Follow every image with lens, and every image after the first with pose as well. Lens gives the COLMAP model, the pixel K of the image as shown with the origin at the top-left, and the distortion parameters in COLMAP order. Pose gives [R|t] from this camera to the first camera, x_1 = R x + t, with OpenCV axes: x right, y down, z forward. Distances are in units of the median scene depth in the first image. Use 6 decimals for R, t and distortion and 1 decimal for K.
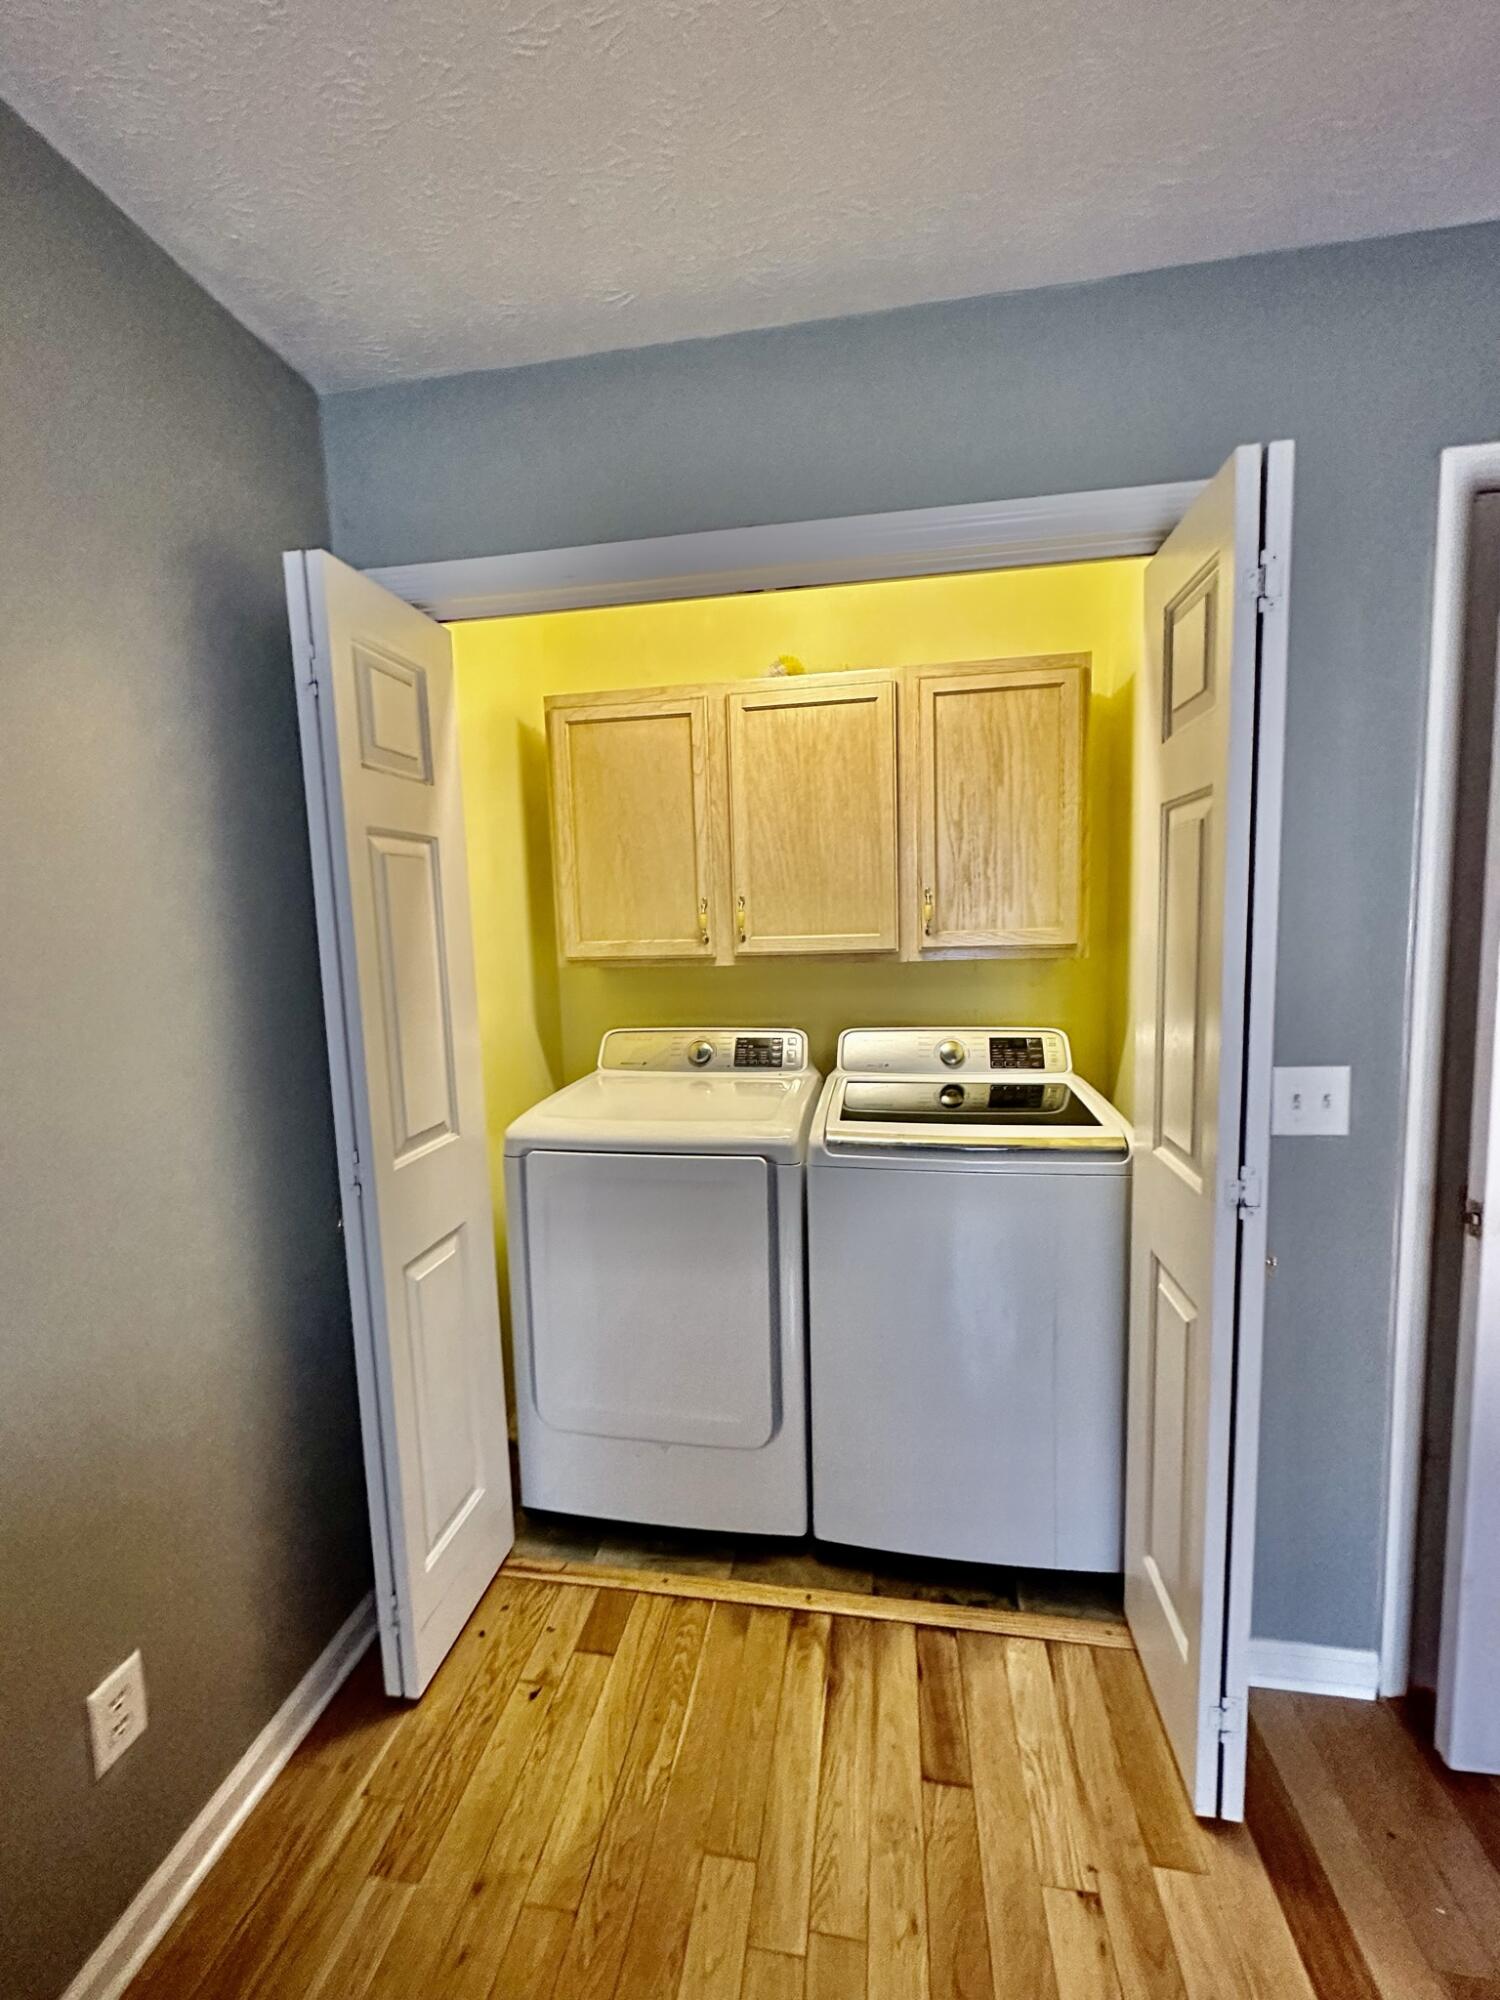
lens RADIAL K [[797.0, 0, 750.4], [0, 797.0, 997.6], [0, 0, 1]] dist [0.001499, -0.000854]
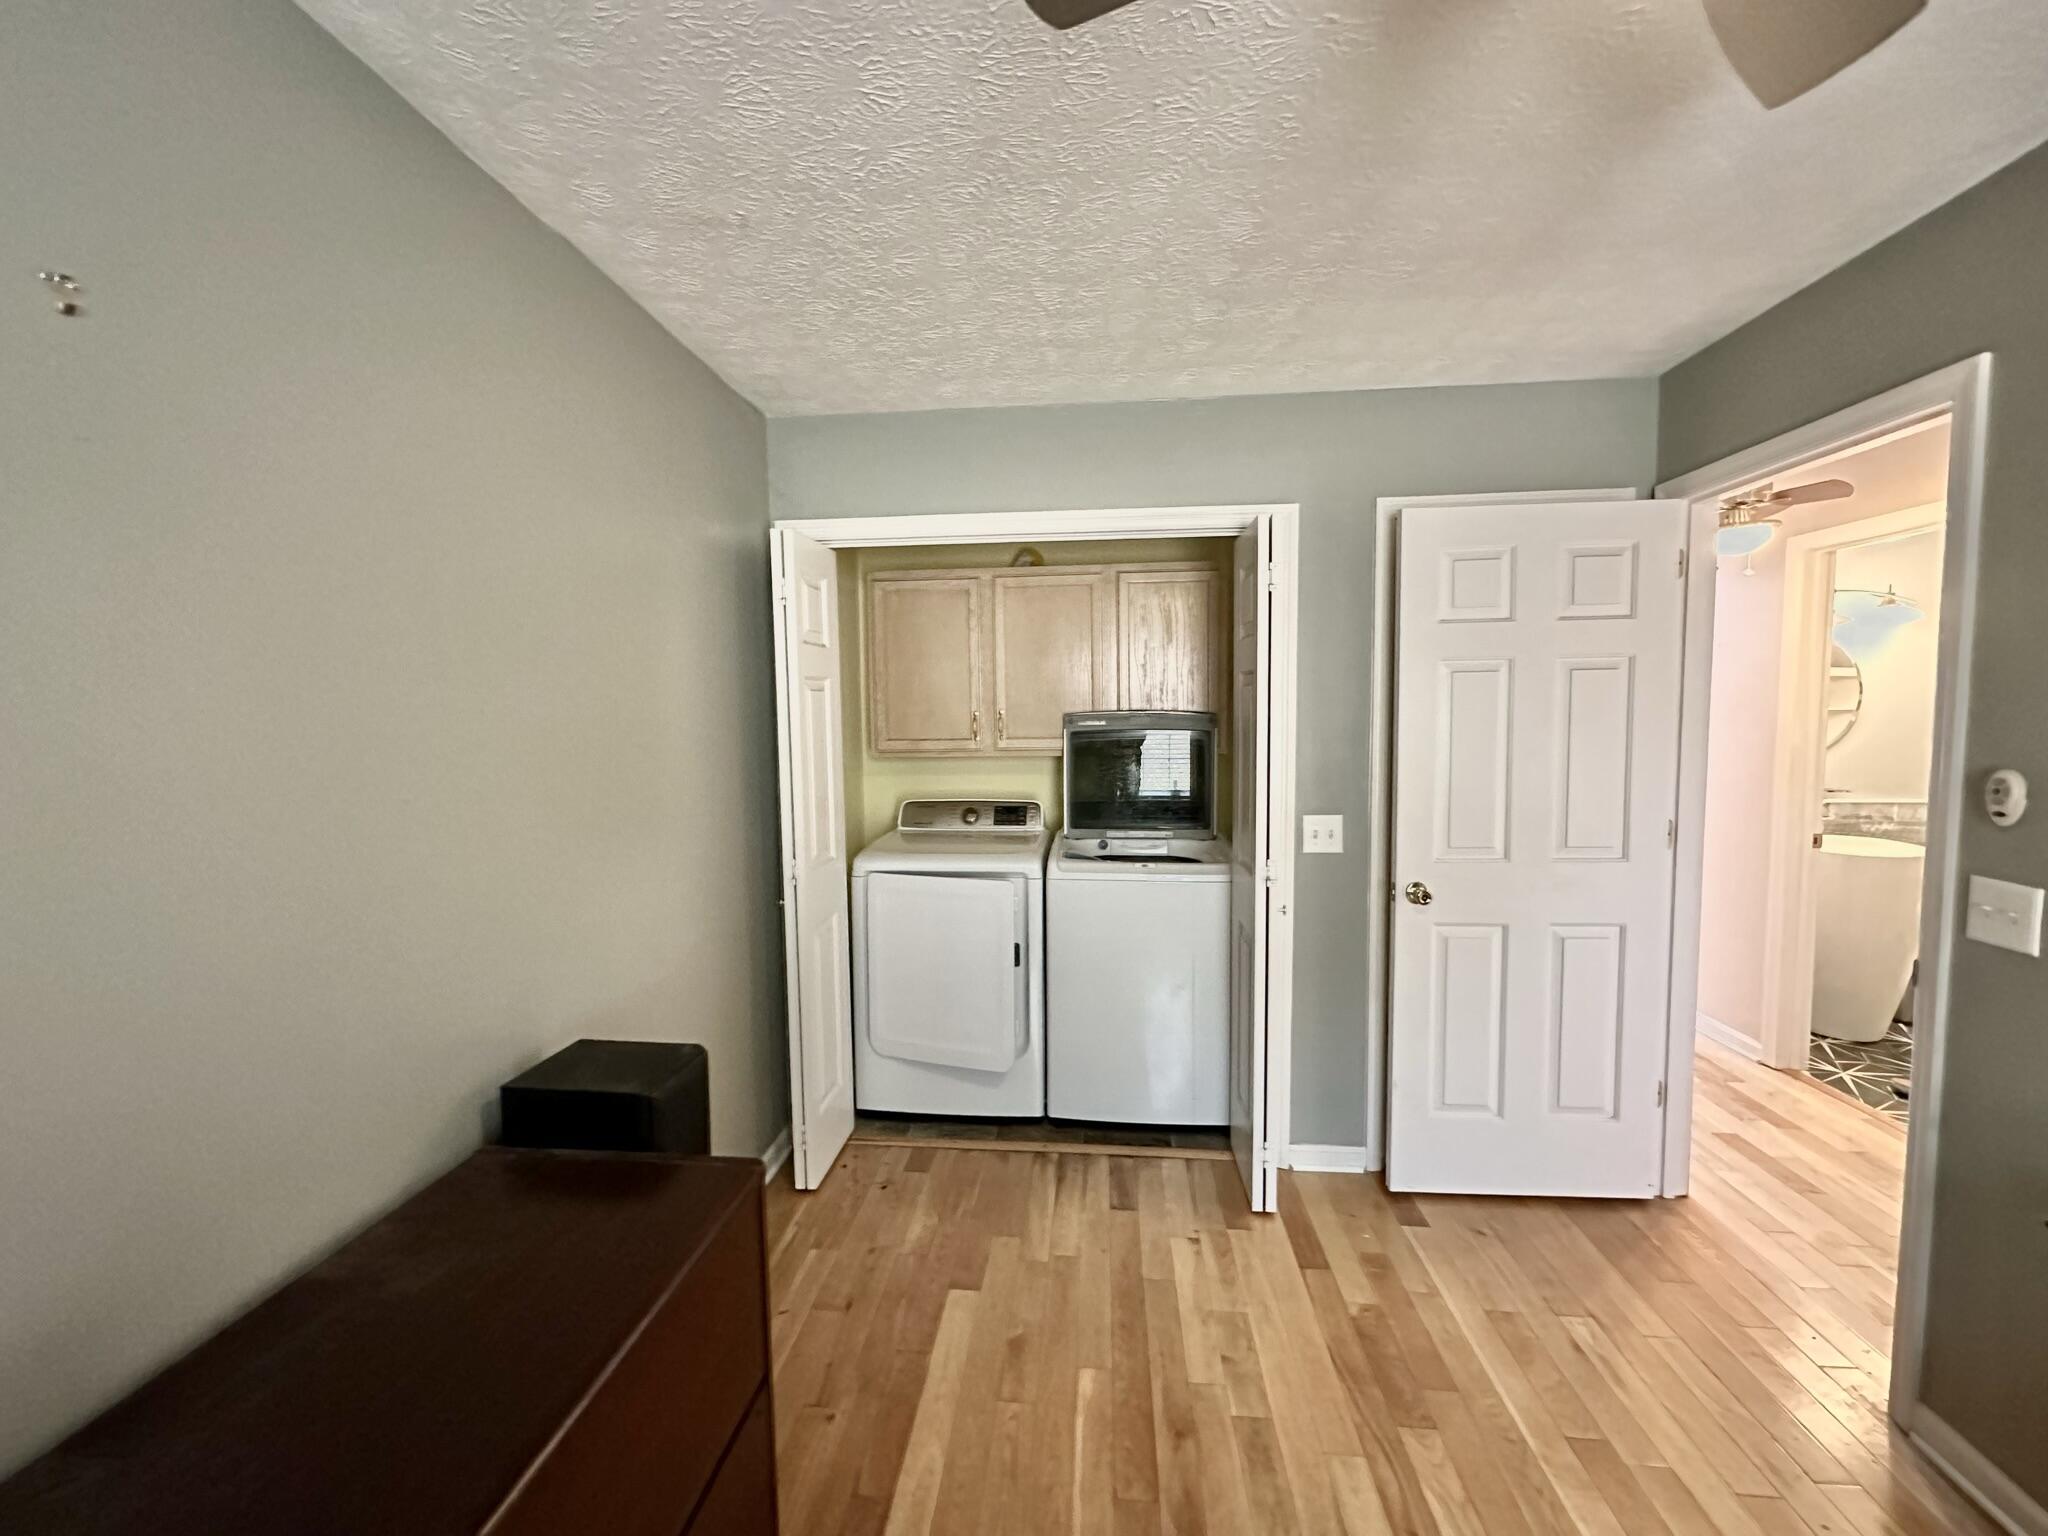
lens RADIAL K [[816.1, 0, 1023.4], [0, 816.1, 768.2], [0, 0, 1]] dist [0.001499, -0.000854]
pose [[0.997385, 0.012477, 0.071182, -0.109387], [-0.010474, 0.999540, -0.028450, 0.034484], [-0.071504, 0.027631, 0.997058, -0.750622]]
